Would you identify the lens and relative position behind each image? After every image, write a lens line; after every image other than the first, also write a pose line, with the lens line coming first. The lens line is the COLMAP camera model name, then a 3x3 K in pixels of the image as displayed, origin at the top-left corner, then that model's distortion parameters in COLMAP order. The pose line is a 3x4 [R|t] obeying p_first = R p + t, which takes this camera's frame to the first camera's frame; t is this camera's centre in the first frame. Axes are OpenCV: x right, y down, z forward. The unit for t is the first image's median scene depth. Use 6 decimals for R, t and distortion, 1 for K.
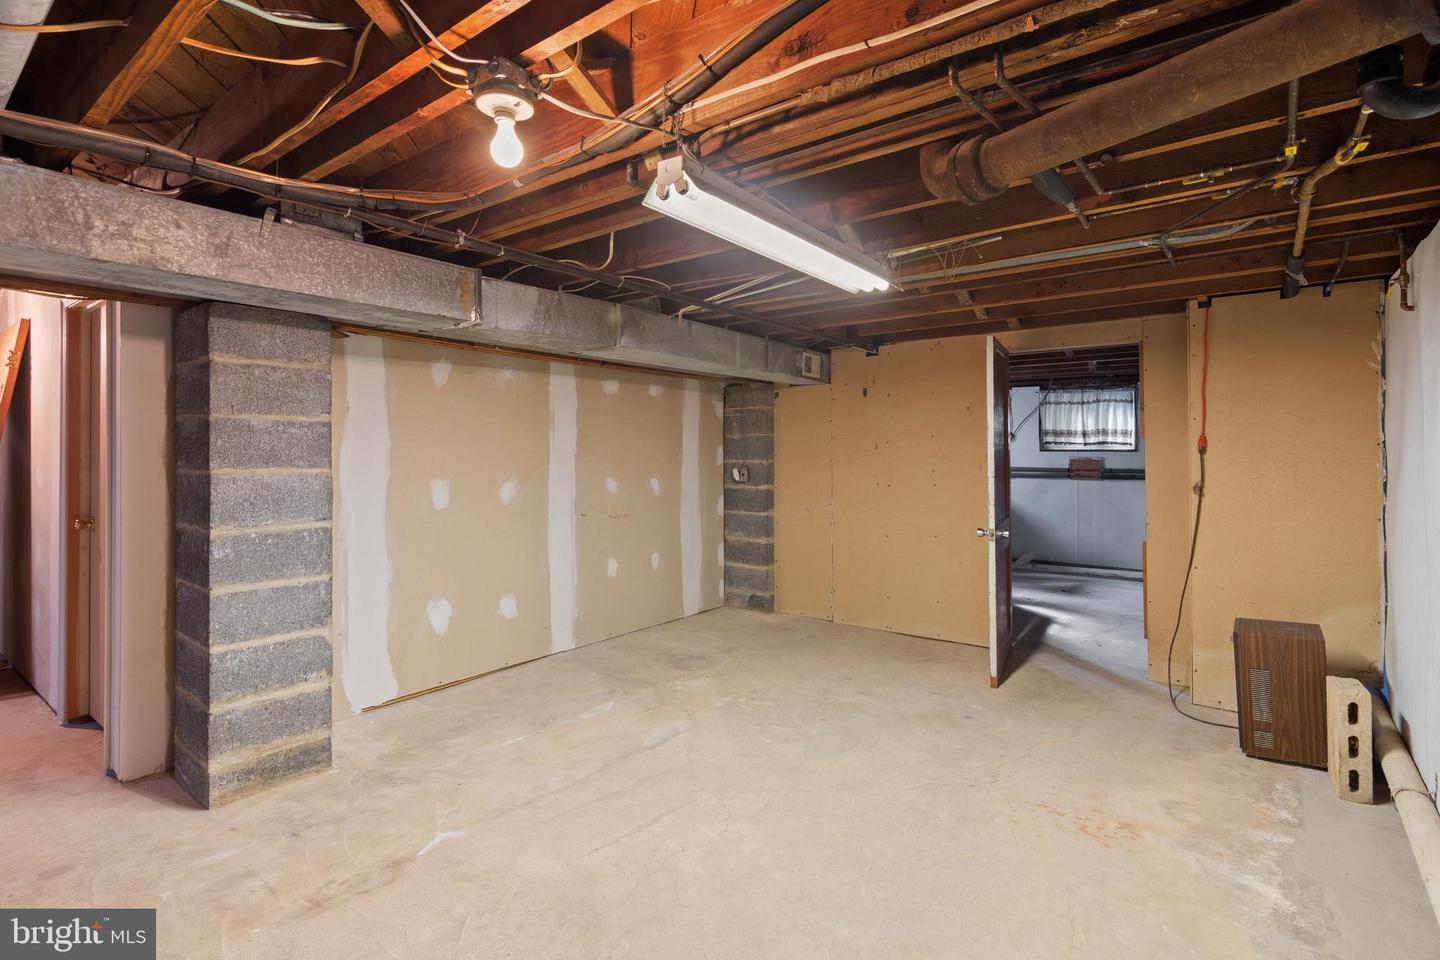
lens RADIAL K [[702.2, 0, 719.1], [0, 702.2, 446.9], [0, 0, 1]] dist [-0.000090, -0.000010]
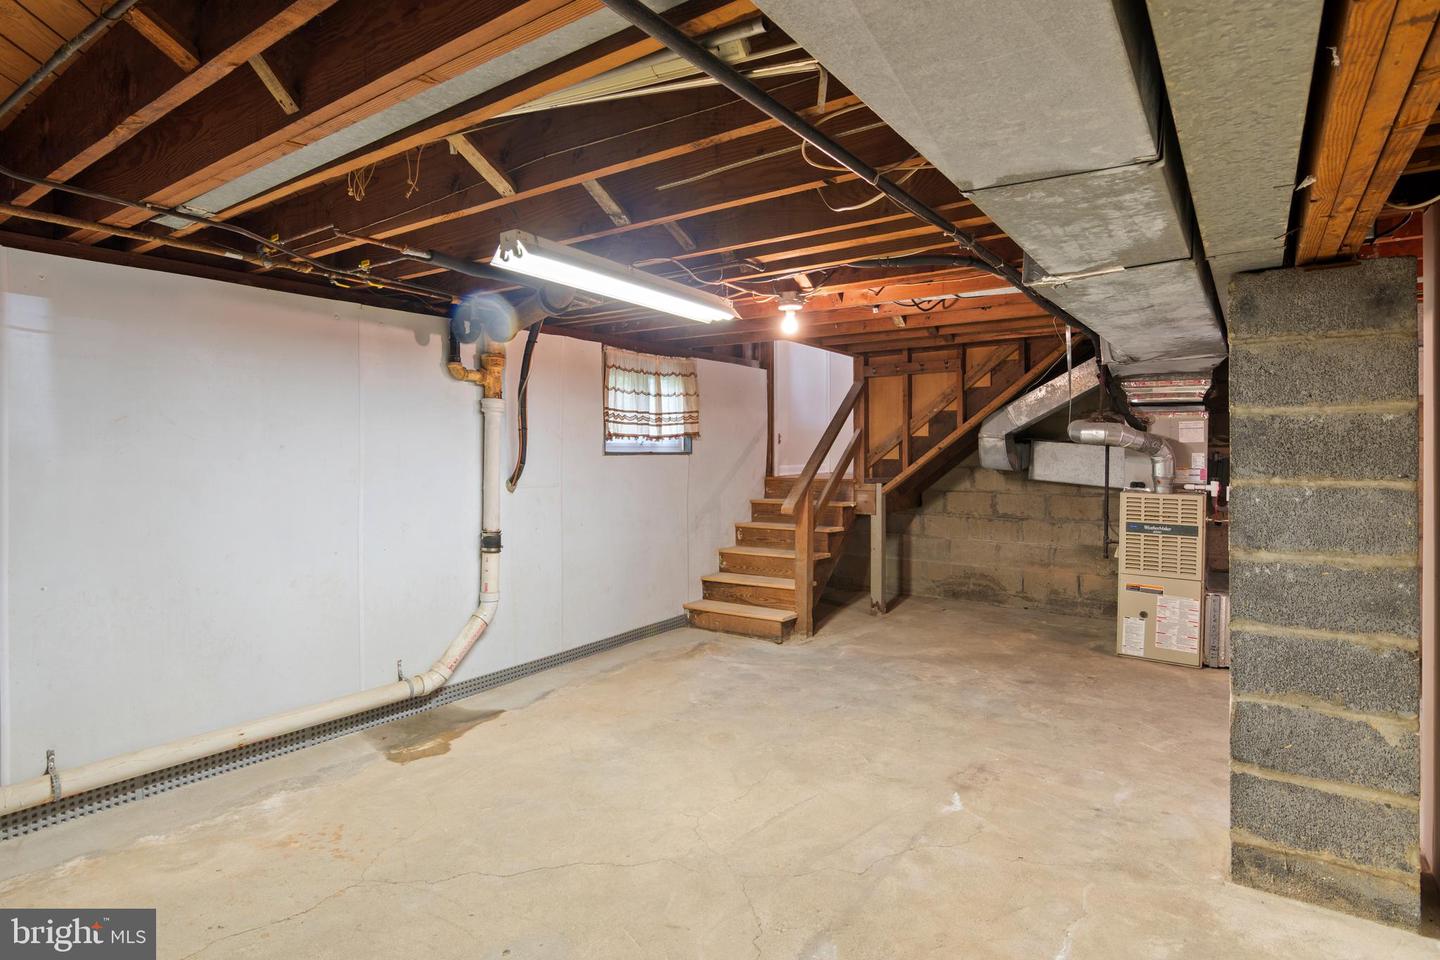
lens RADIAL K [[750.4, 0, 720.0], [0, 750.4, 480.0], [0, 0, 1]] dist [-0.001059, -0.000339]
pose [[-0.999171, 0.002518, -0.040625, 0.020438], [0.001239, 0.999504, 0.031475, 0.007572], [0.040684, 0.031399, -0.998679, 1.954371]]
